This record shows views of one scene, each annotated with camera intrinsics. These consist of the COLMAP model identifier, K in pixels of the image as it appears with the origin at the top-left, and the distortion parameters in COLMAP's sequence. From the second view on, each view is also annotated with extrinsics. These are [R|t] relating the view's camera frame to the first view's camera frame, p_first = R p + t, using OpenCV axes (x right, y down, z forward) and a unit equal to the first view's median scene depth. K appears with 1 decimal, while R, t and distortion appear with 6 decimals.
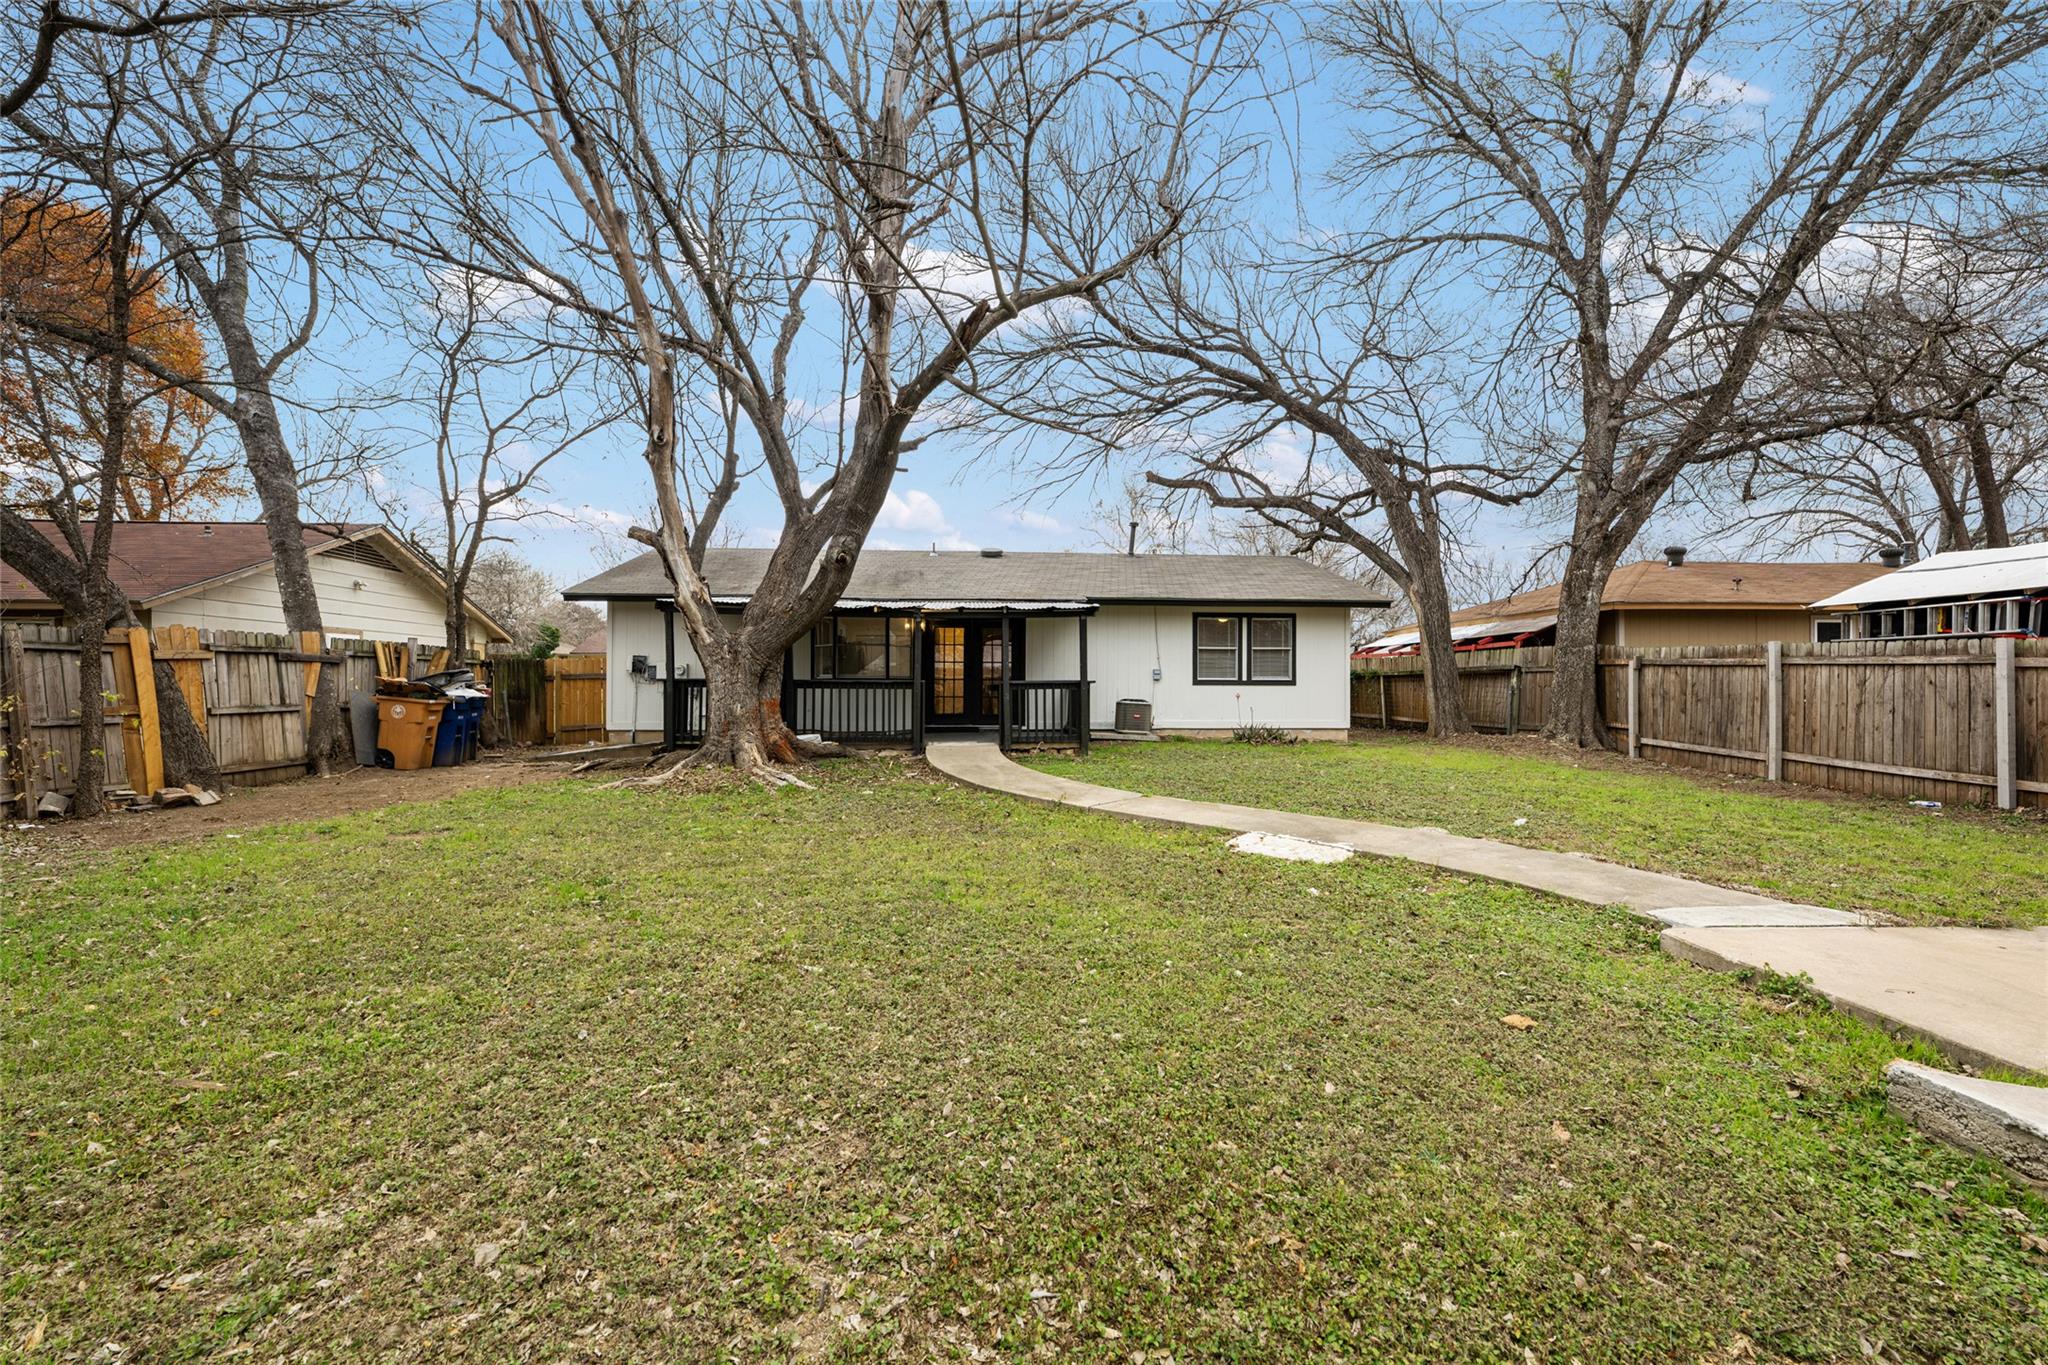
lens RADIAL K [[843.1, 0, 1034.5], [0, 843.1, 676.9], [0, 0, 1]] dist [-0.006318, 0.001400]
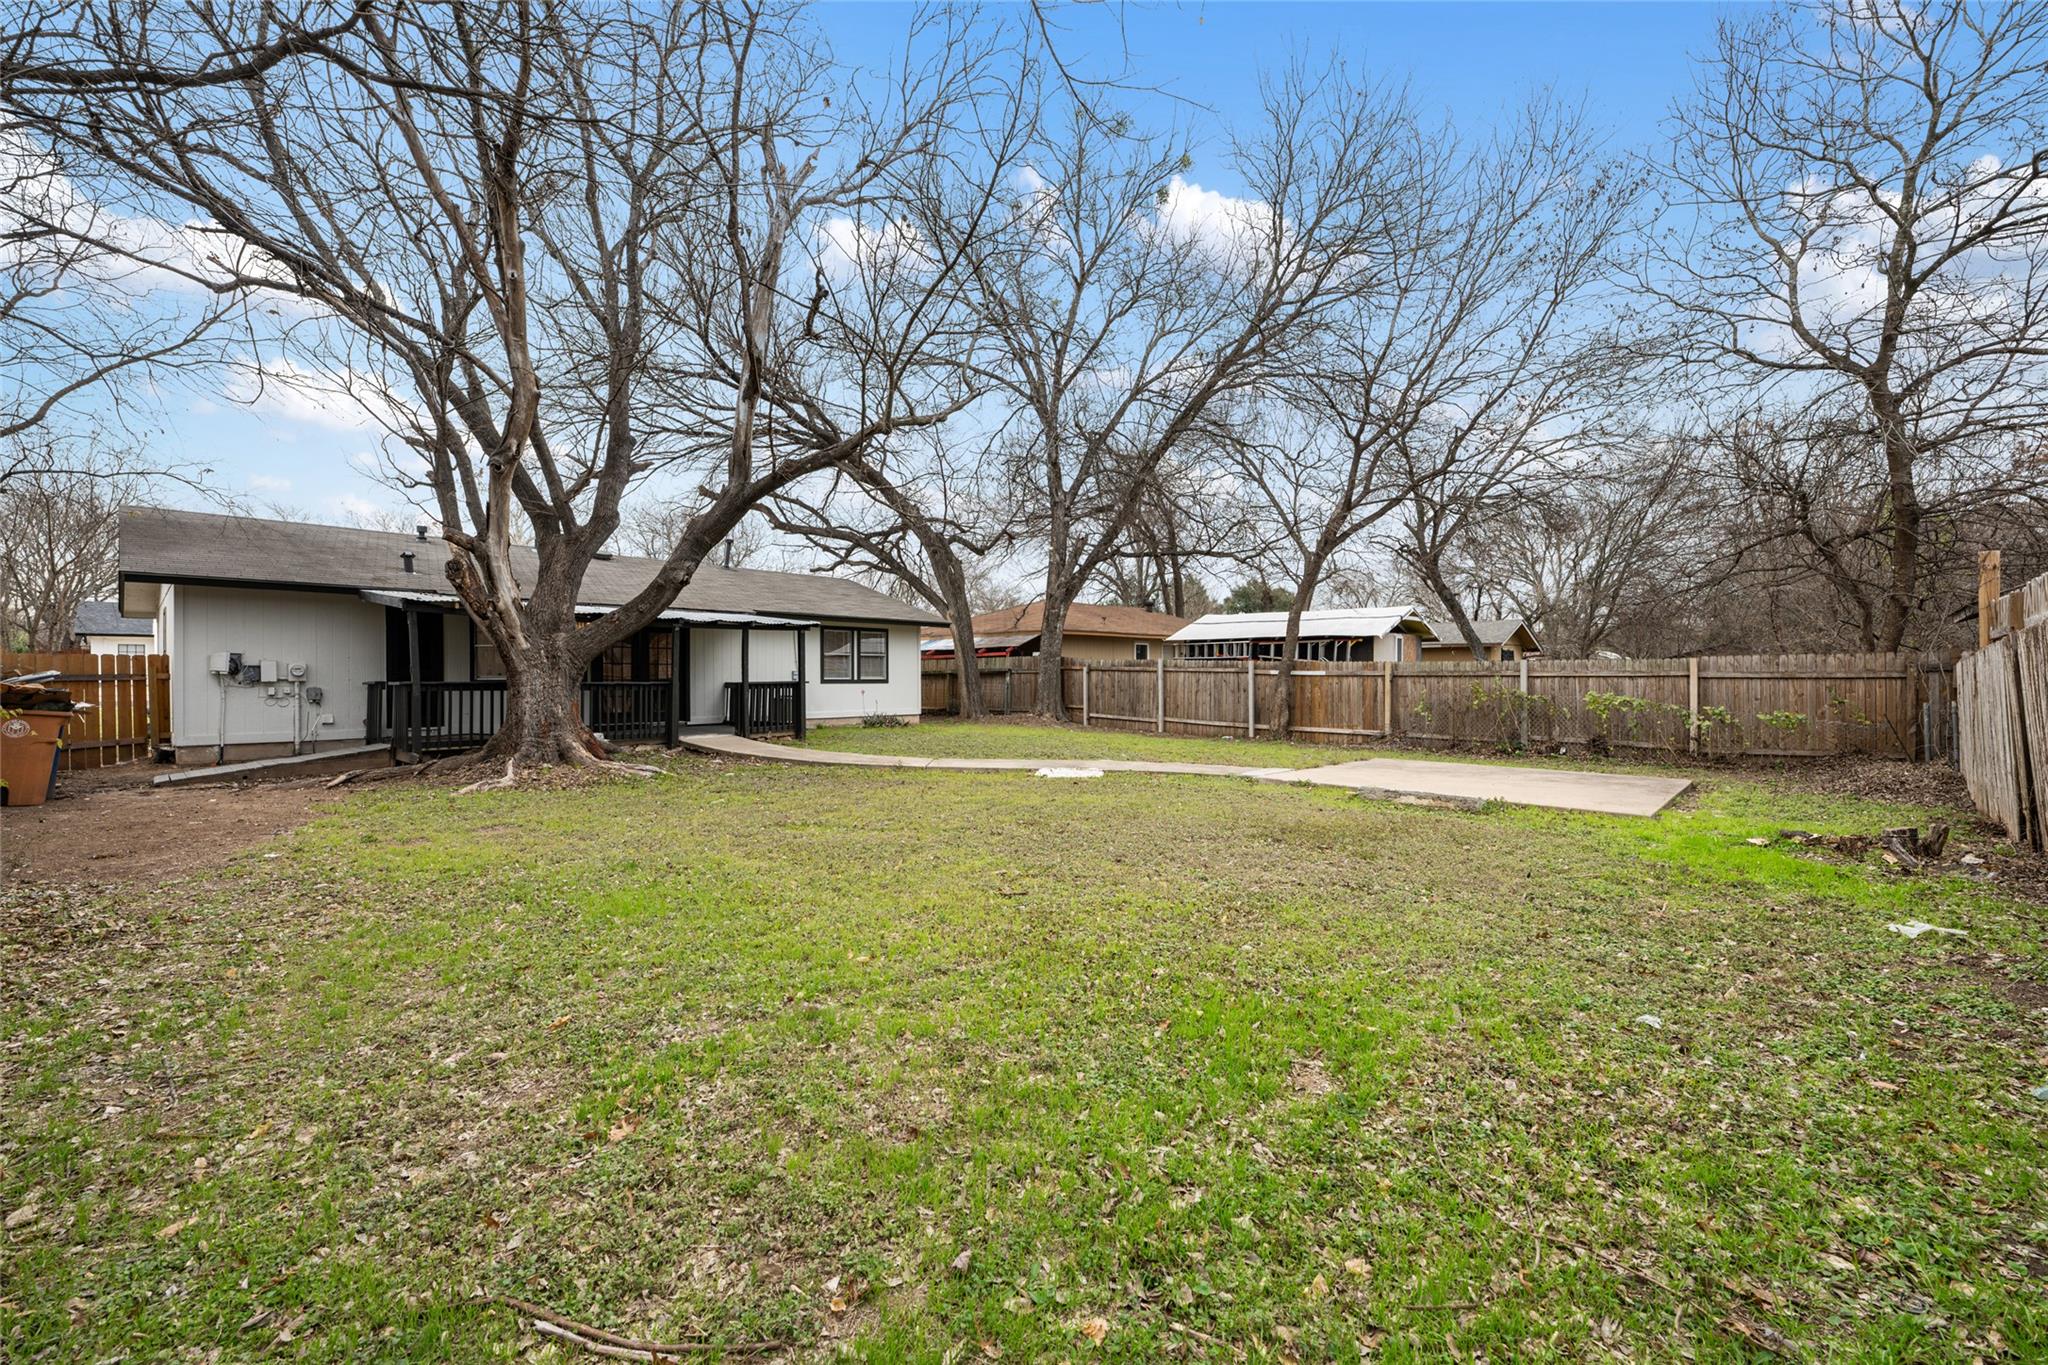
lens RADIAL K [[843.1, 0, 1032.2], [0, 843.1, 681.6], [0, 0, 1]] dist [-0.006318, 0.001400]
pose [[0.724509, -0.006419, 0.689235, -0.543601], [-0.002555, 0.999925, 0.011998, -0.010882], [-0.689260, -0.010454, 0.724438, -0.150347]]
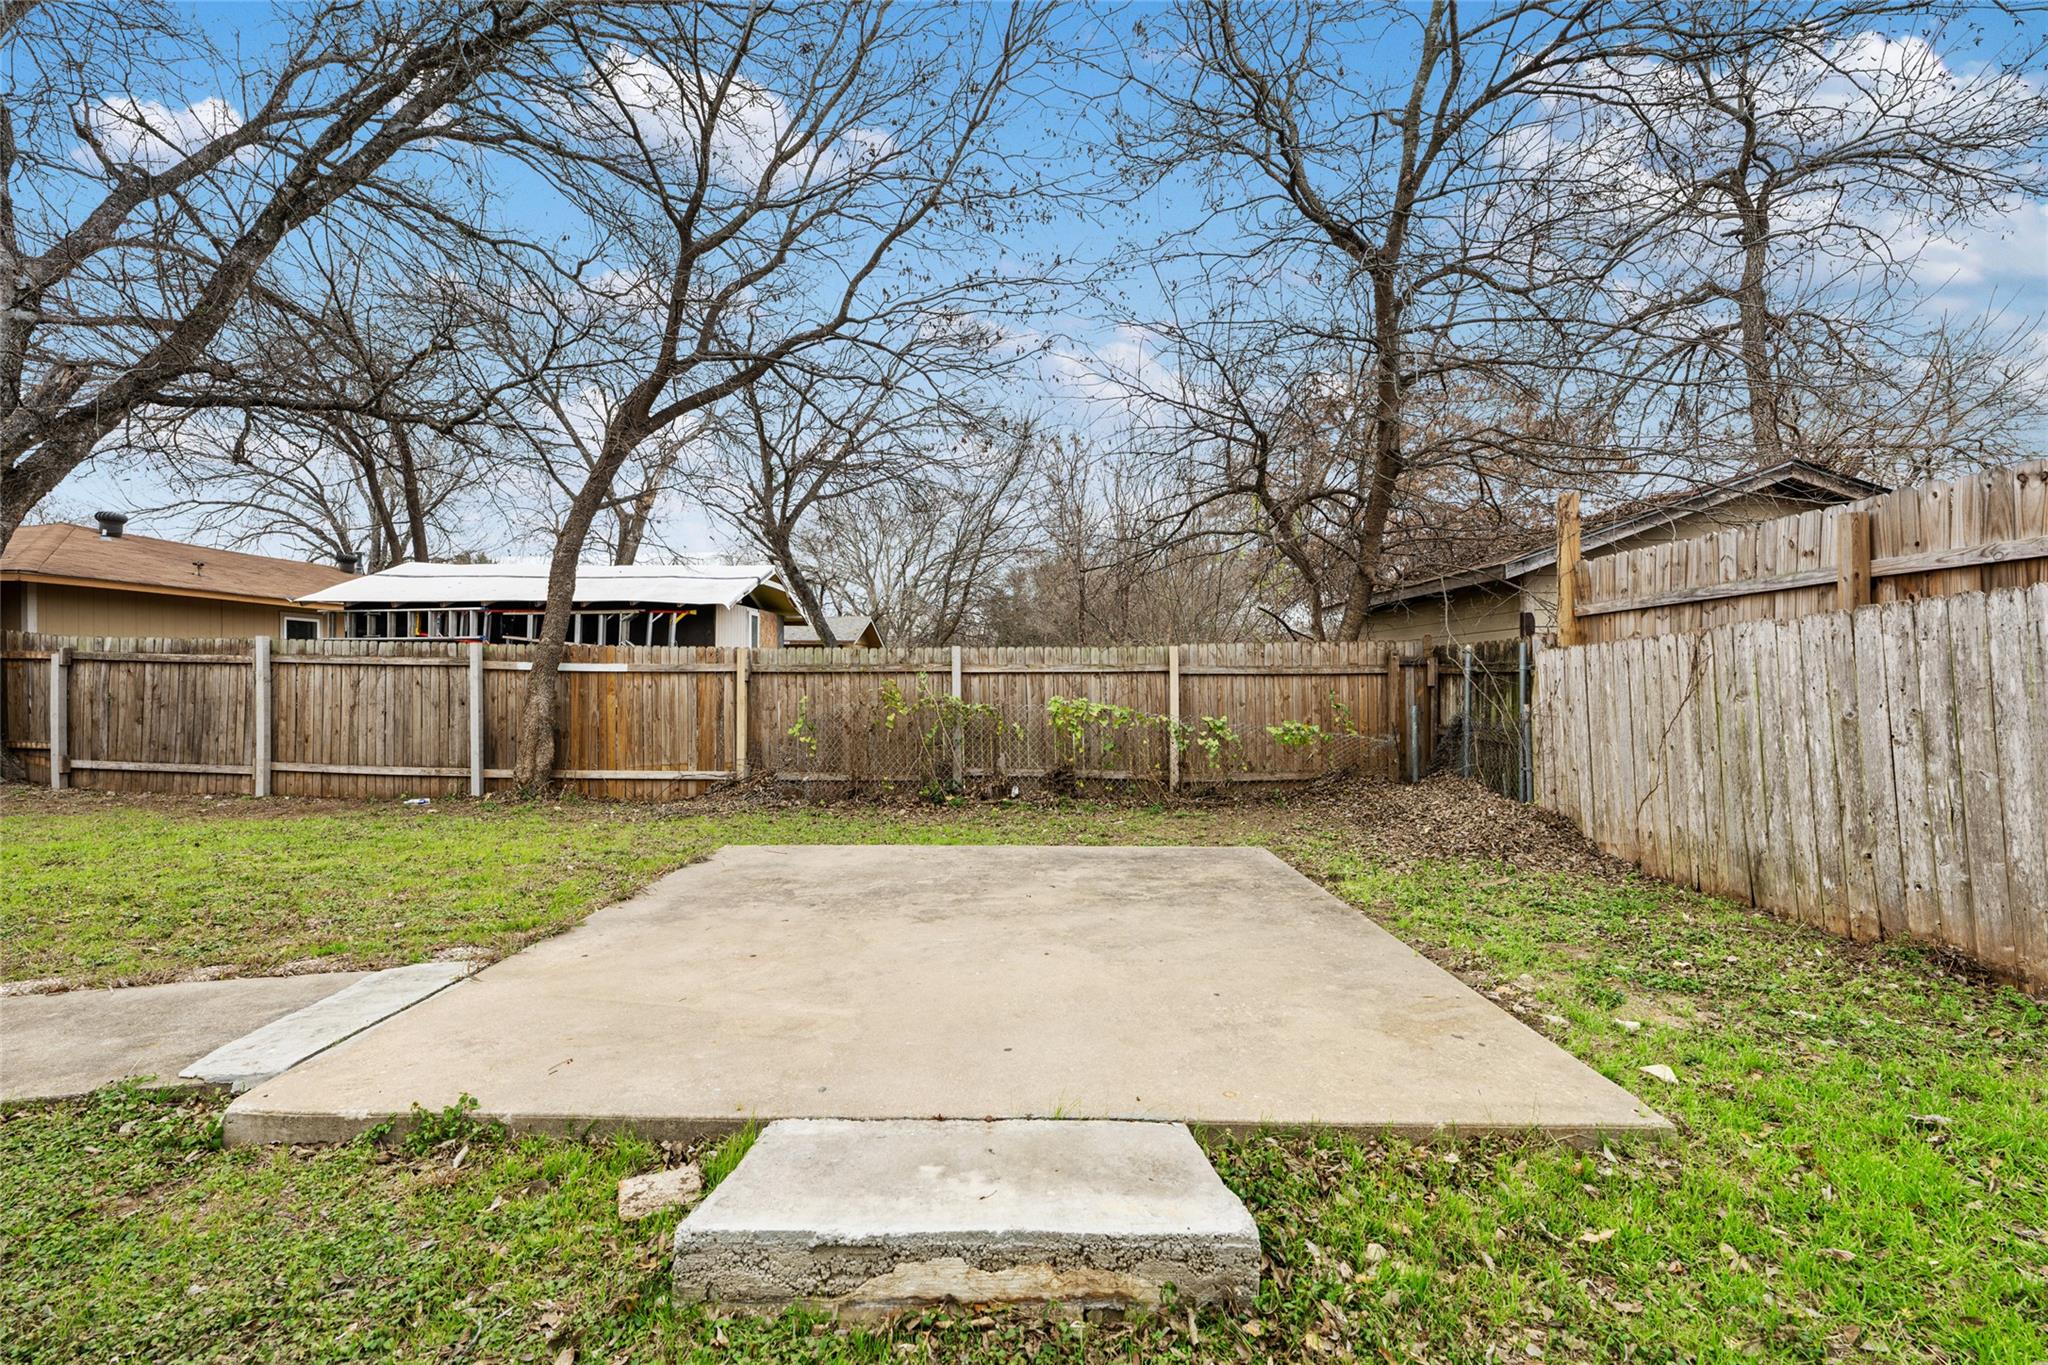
lens RADIAL K [[843.1, 0, 1006.0], [0, 843.1, 680.6], [0, 0, 1]] dist [-0.006318, 0.001400]
pose [[0.085687, -0.001698, 0.996321, 0.069007], [-0.003230, 0.999993, 0.001982, -0.000557], [-0.996317, -0.003388, 0.085681, 0.134569]]
